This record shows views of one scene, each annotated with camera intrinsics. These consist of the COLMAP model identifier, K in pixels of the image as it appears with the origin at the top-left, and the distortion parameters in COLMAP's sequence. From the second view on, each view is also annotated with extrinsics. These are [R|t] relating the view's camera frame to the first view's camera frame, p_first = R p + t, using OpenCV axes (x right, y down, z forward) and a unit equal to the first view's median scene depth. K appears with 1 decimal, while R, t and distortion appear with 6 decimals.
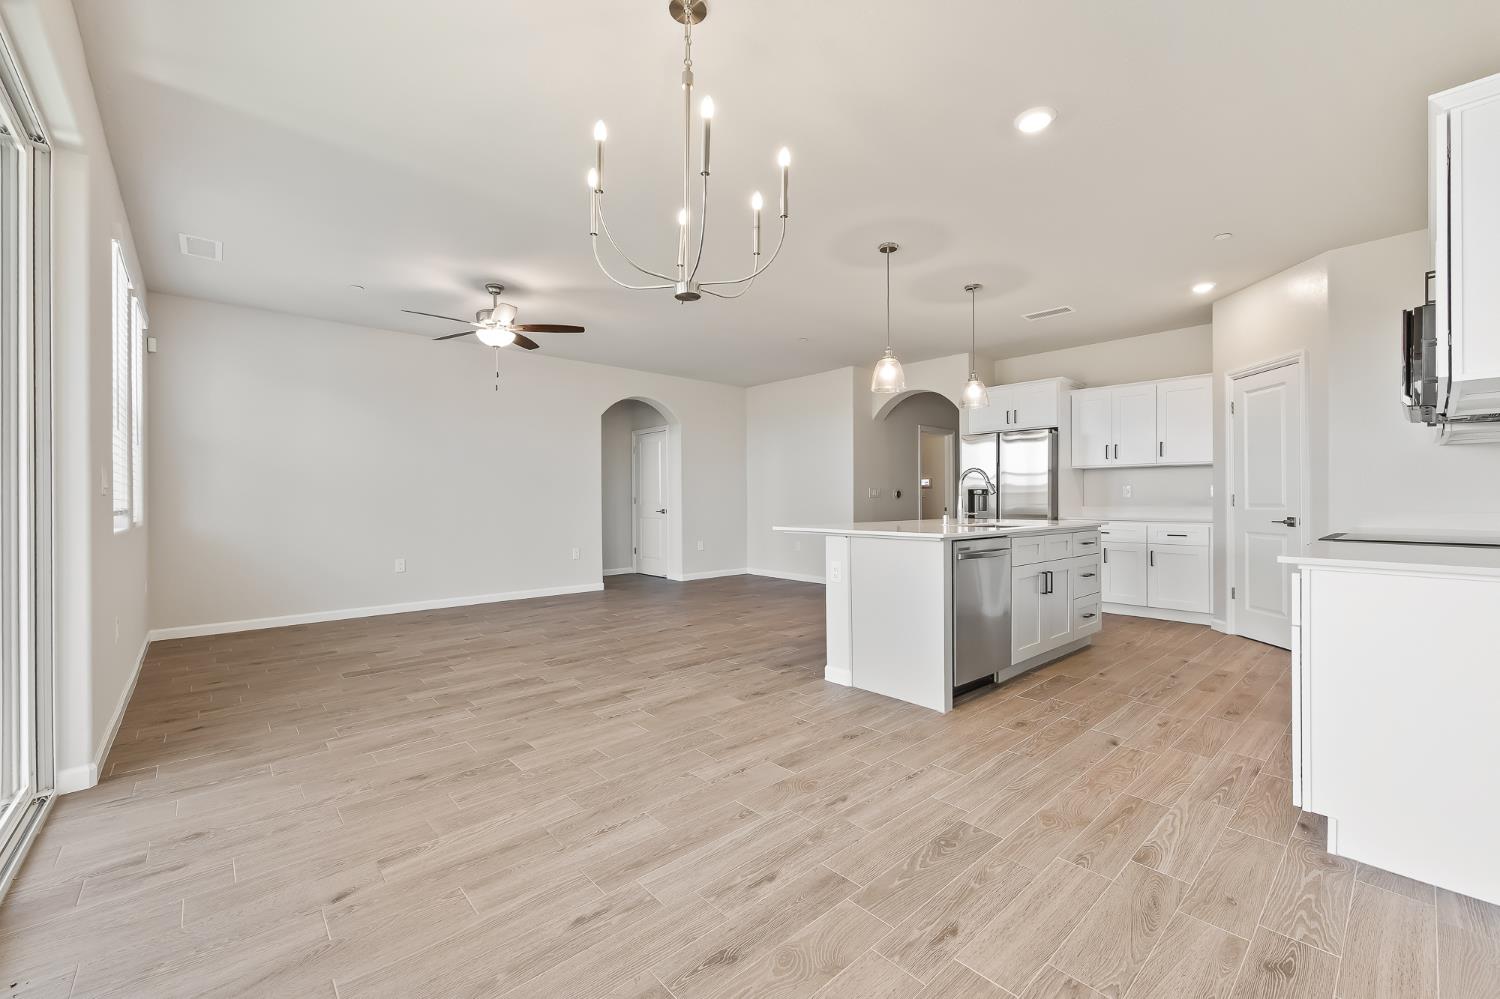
lens RADIAL K [[603.9, 0, 748.5], [0, 603.9, 501.3], [0, 0, 1]] dist [-0.002425, -0.000458]
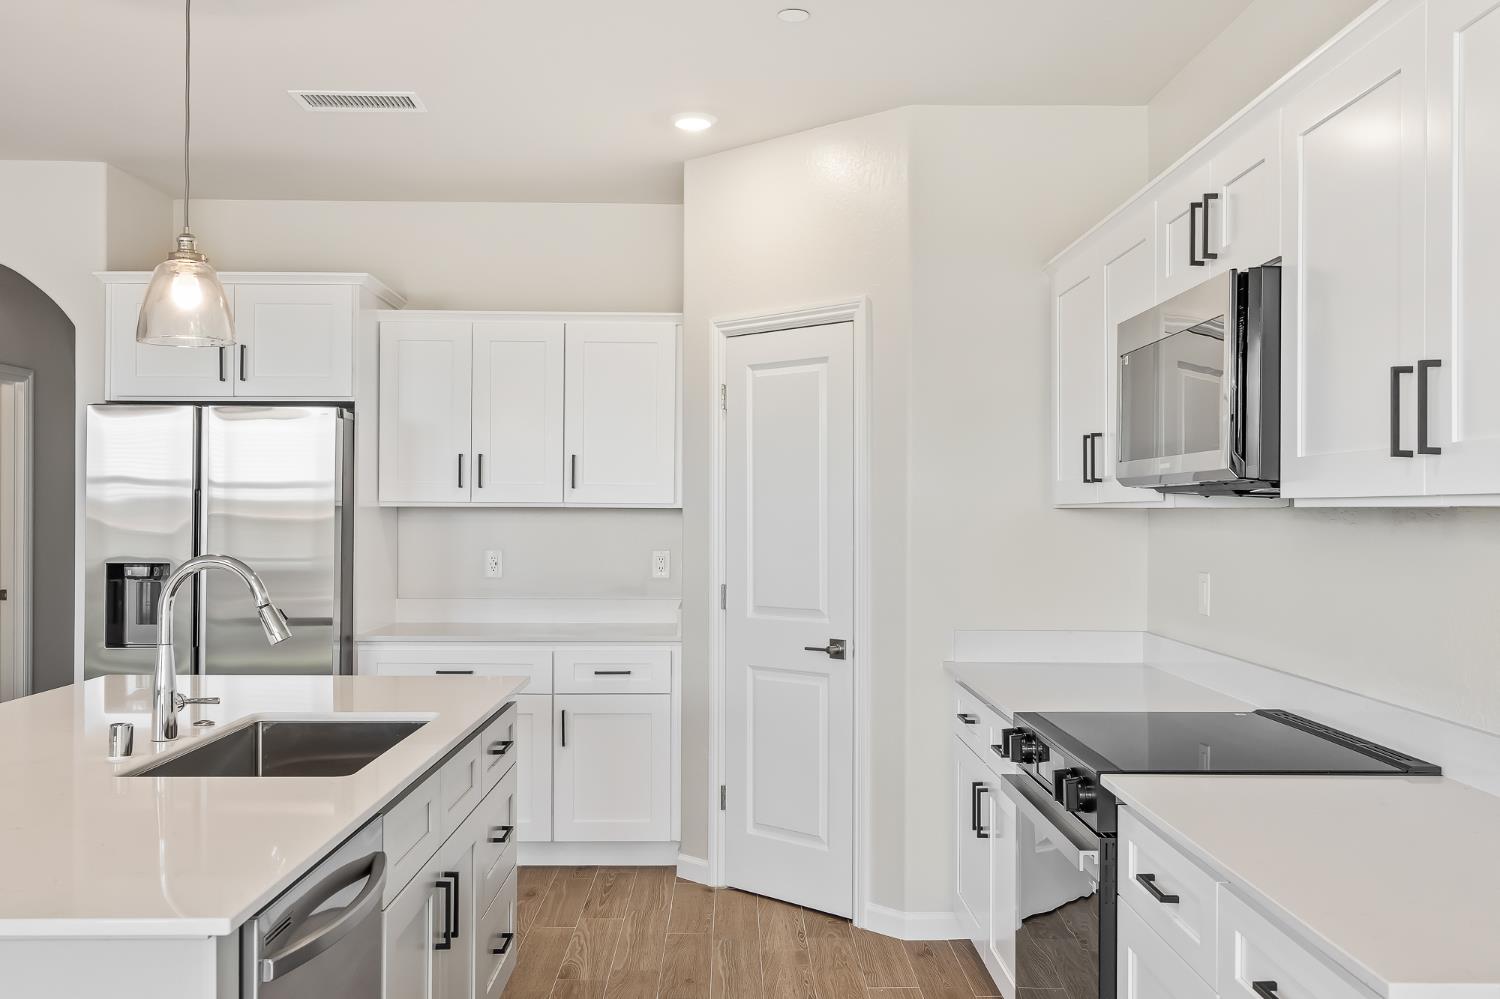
lens RADIAL K [[1381.6, 0, 751.0], [0, 1381.6, 506.9], [0, 0, 1]] dist [0.009582, 0.000000]
pose [[0.655987, 0.003738, 0.754763, 0.017439], [-0.002534, 0.999993, -0.002750, -0.063468], [-0.754768, -0.000108, 0.655992, 0.272374]]
